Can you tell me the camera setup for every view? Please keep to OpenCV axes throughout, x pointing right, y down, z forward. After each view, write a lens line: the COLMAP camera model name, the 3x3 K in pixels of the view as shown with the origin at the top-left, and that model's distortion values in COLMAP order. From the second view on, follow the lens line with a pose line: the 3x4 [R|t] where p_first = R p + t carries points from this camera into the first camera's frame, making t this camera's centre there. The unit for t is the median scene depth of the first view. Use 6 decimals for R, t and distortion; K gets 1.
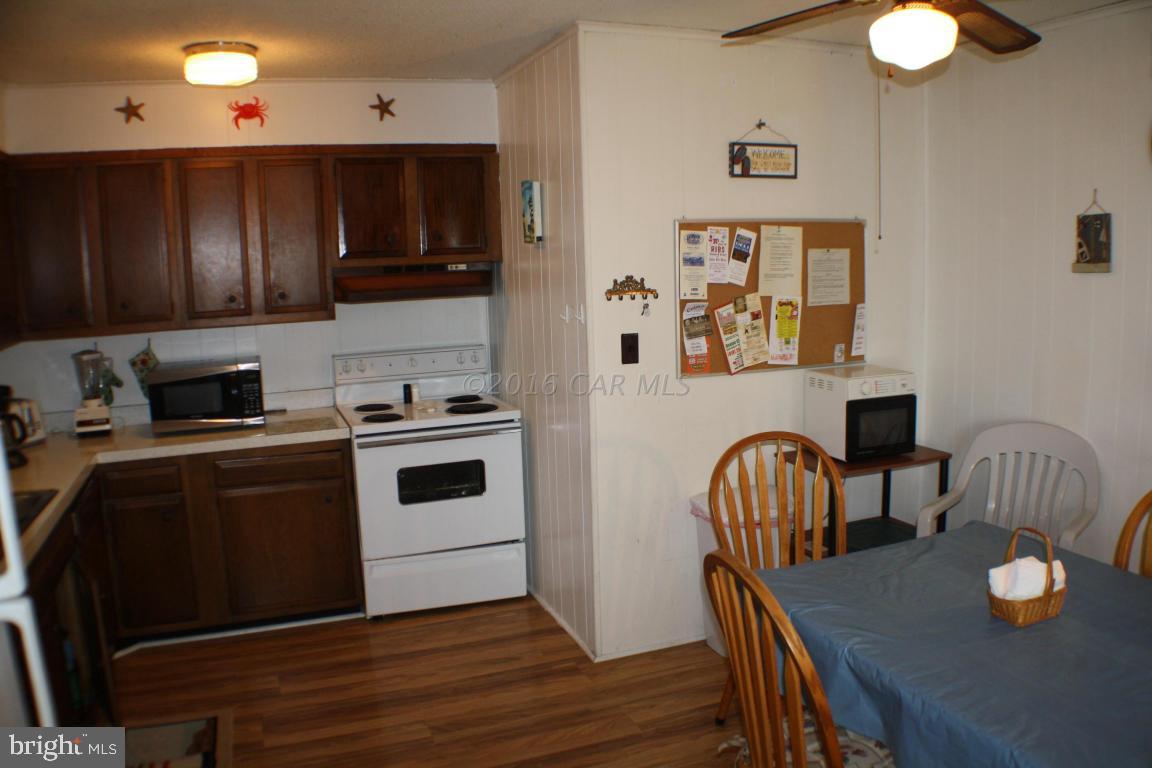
lens RADIAL K [[887.7, 0, 576.0], [0, 887.7, 384.0], [0, 0, 1]] dist [-0.224651, 0.095878]
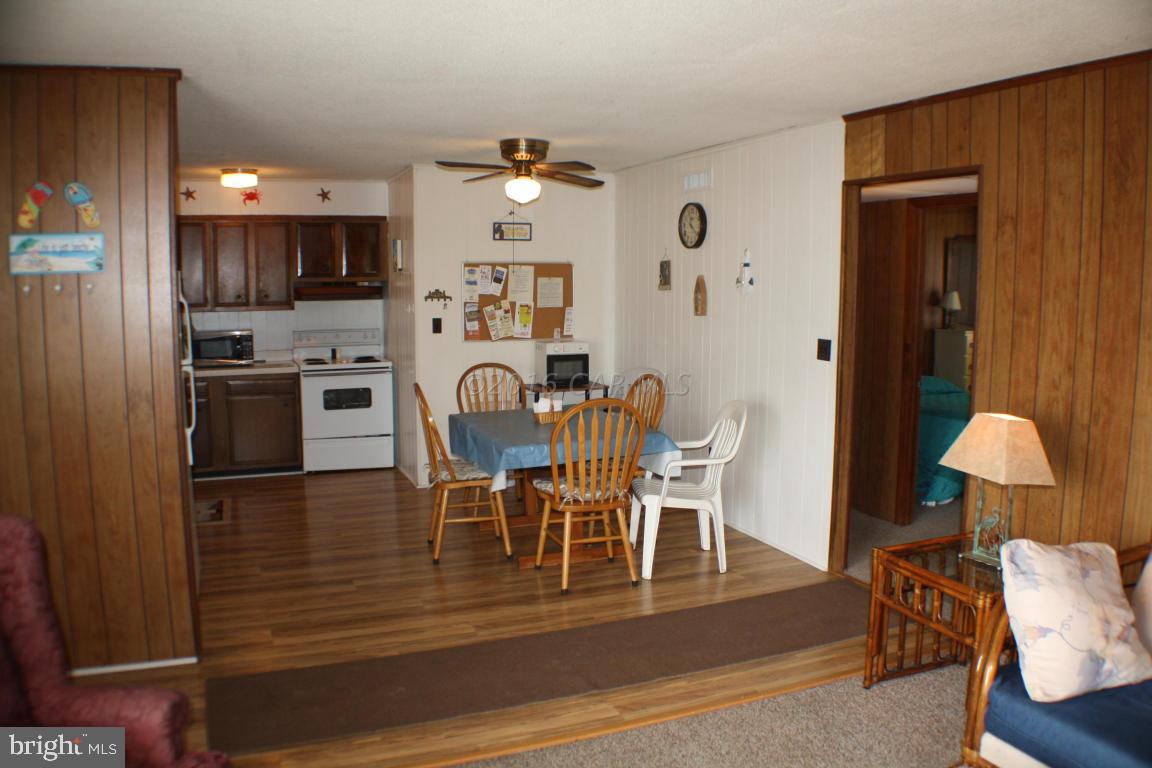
lens RADIAL K [[887.7, 0, 576.0], [0, 887.7, 384.0], [0, 0, 1]] dist [-0.224651, 0.095878]
pose [[0.999220, 0.029103, 0.026694, 0.304888], [-0.028308, 0.999158, -0.029685, 0.133270], [-0.027536, 0.028906, 0.999203, -0.934271]]
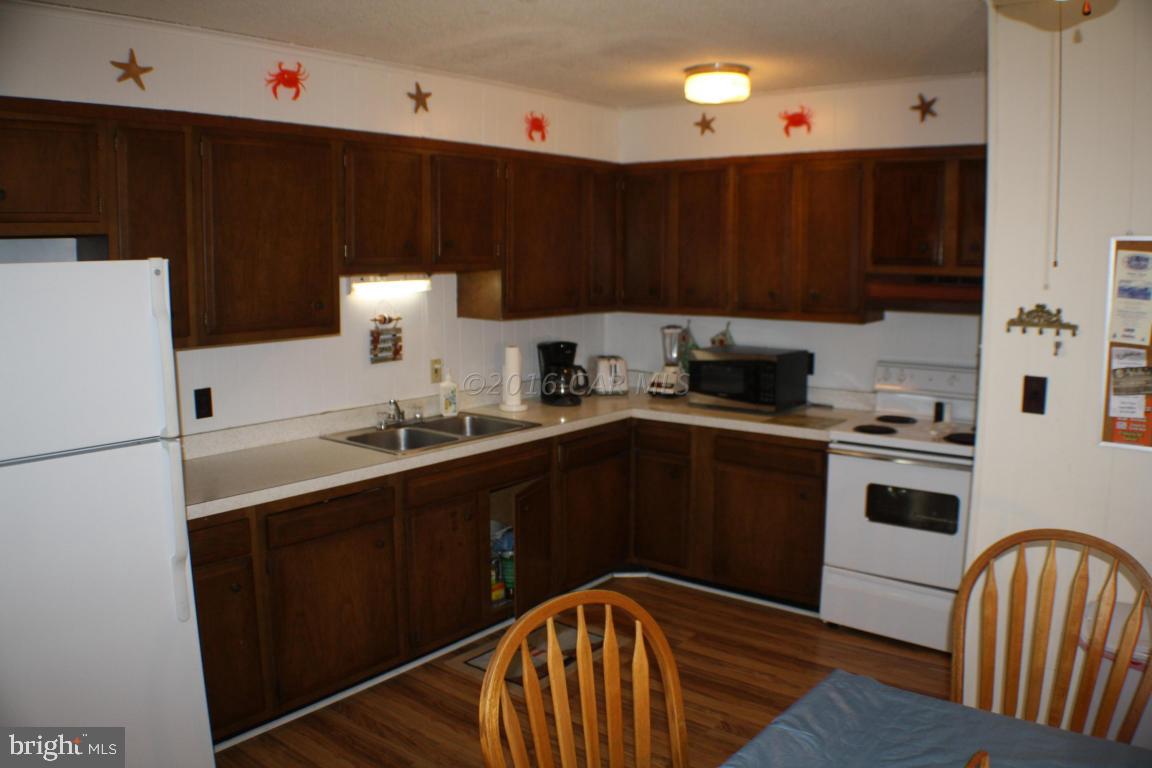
lens RADIAL K [[887.7, 0, 576.0], [0, 887.7, 384.0], [0, 0, 1]] dist [-0.224651, 0.095878]
pose [[0.496852, 0.149885, -0.854794, 0.467061], [-0.141014, 0.985826, 0.090896, -0.056051], [0.856302, 0.075376, 0.510945, 0.242088]]
